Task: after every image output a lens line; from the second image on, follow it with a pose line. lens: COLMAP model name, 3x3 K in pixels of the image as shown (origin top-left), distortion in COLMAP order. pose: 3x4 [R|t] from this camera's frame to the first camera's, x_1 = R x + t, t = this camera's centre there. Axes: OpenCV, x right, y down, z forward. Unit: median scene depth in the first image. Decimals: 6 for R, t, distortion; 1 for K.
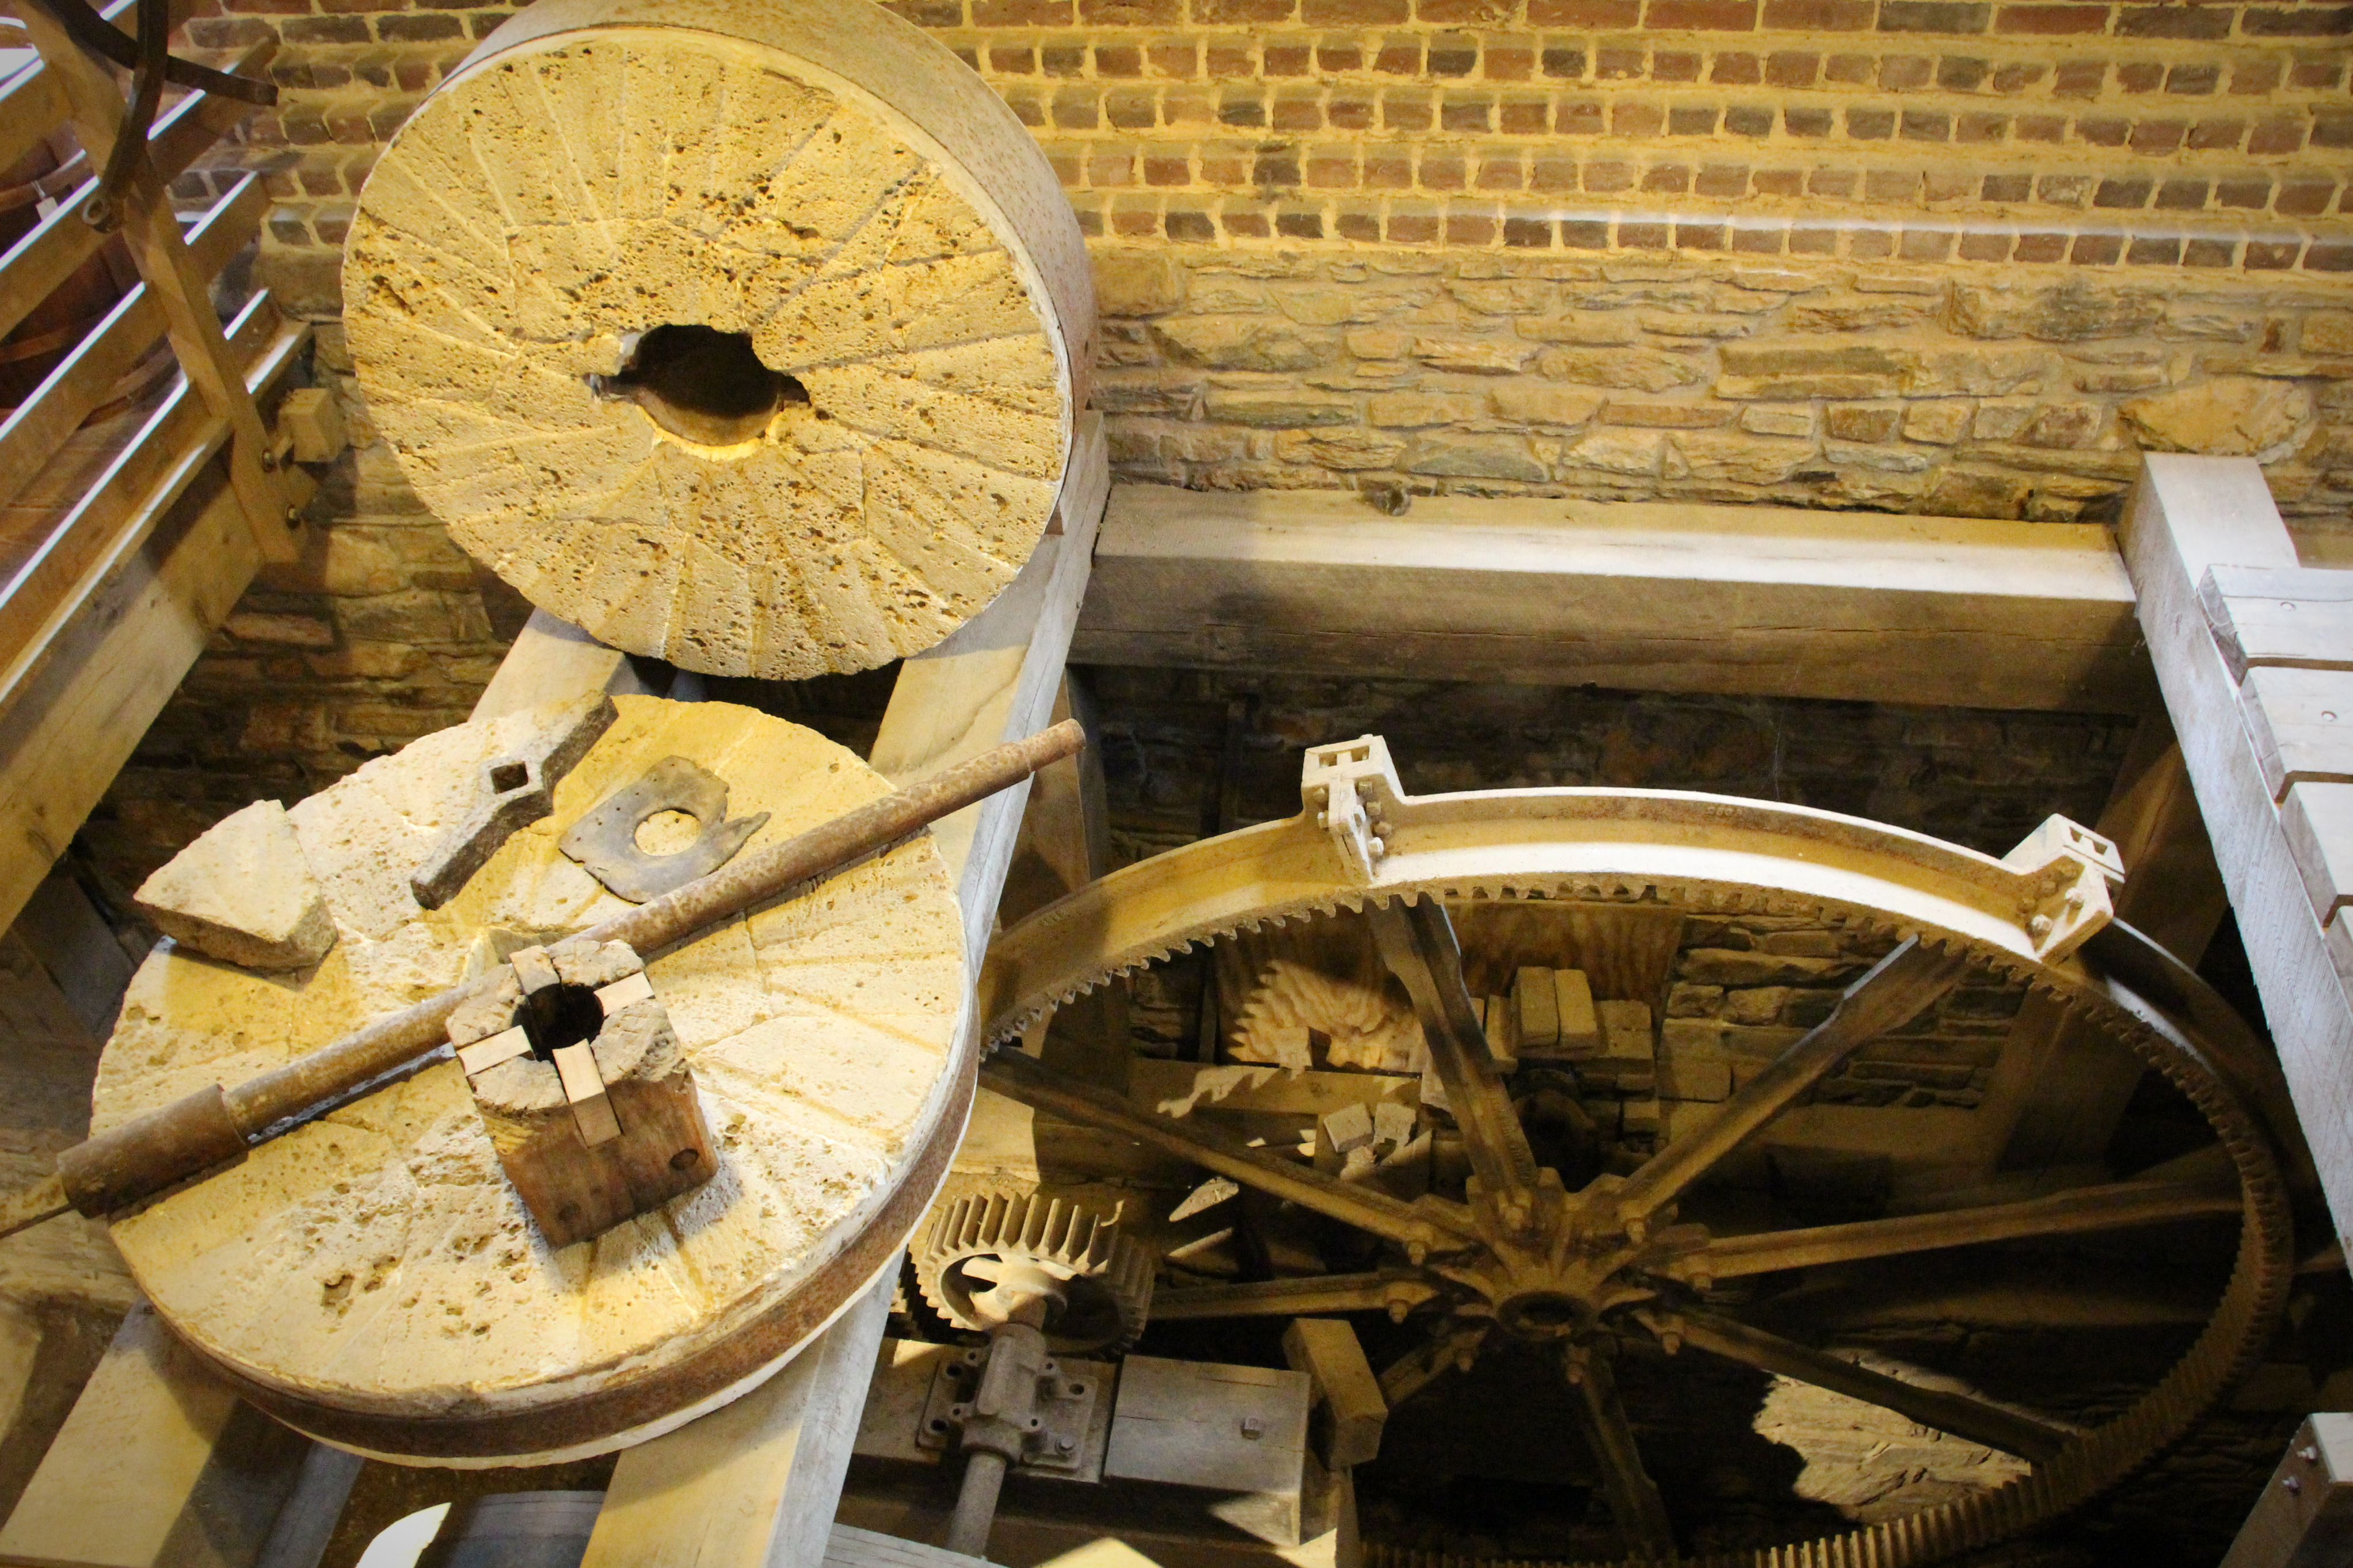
lens RADIAL K [[1935.8, 0, 1176.5], [0, 1935.8, 784.0], [0, 0, 1]] dist [-0.187086, 0.168925]
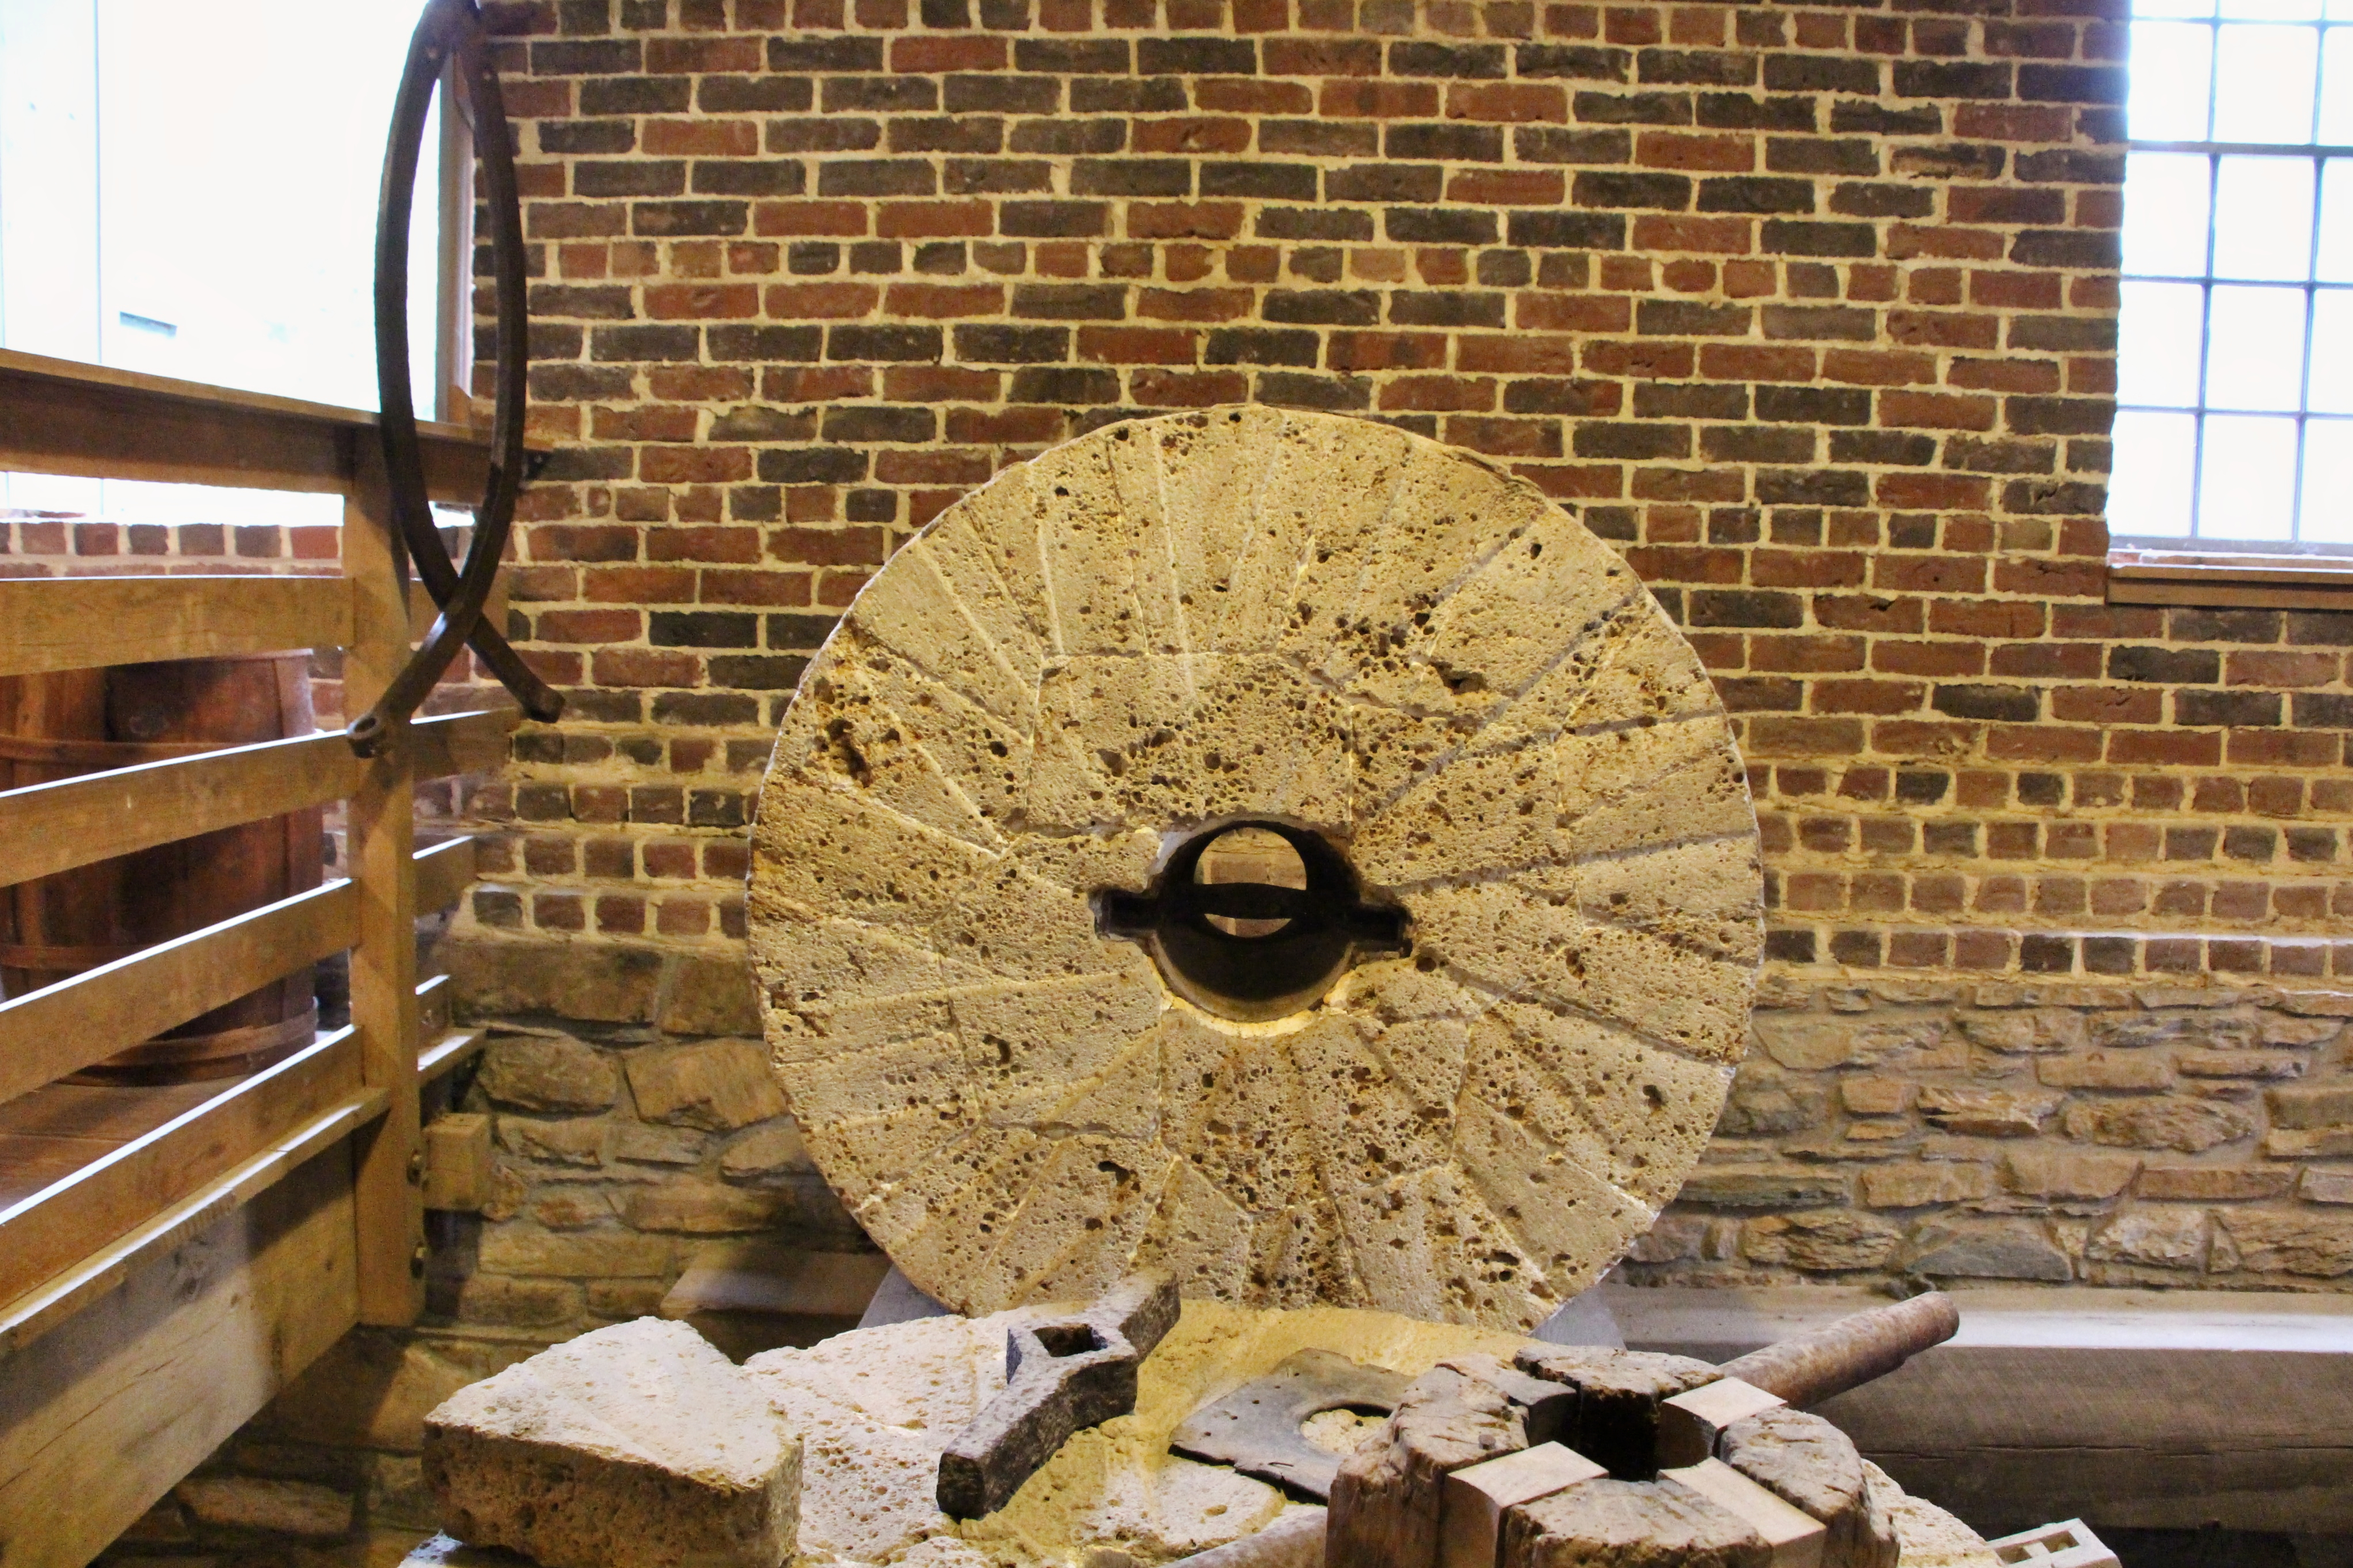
lens RADIAL K [[1935.8, 0, 1176.5], [0, 1935.8, 784.0], [0, 0, 1]] dist [-0.187086, 0.168925]
pose [[0.992810, 0.067433, 0.098900, -0.335968], [0.007946, 0.787275, -0.616550, 0.193458], [-0.119437, 0.612903, 0.781079, 0.373045]]
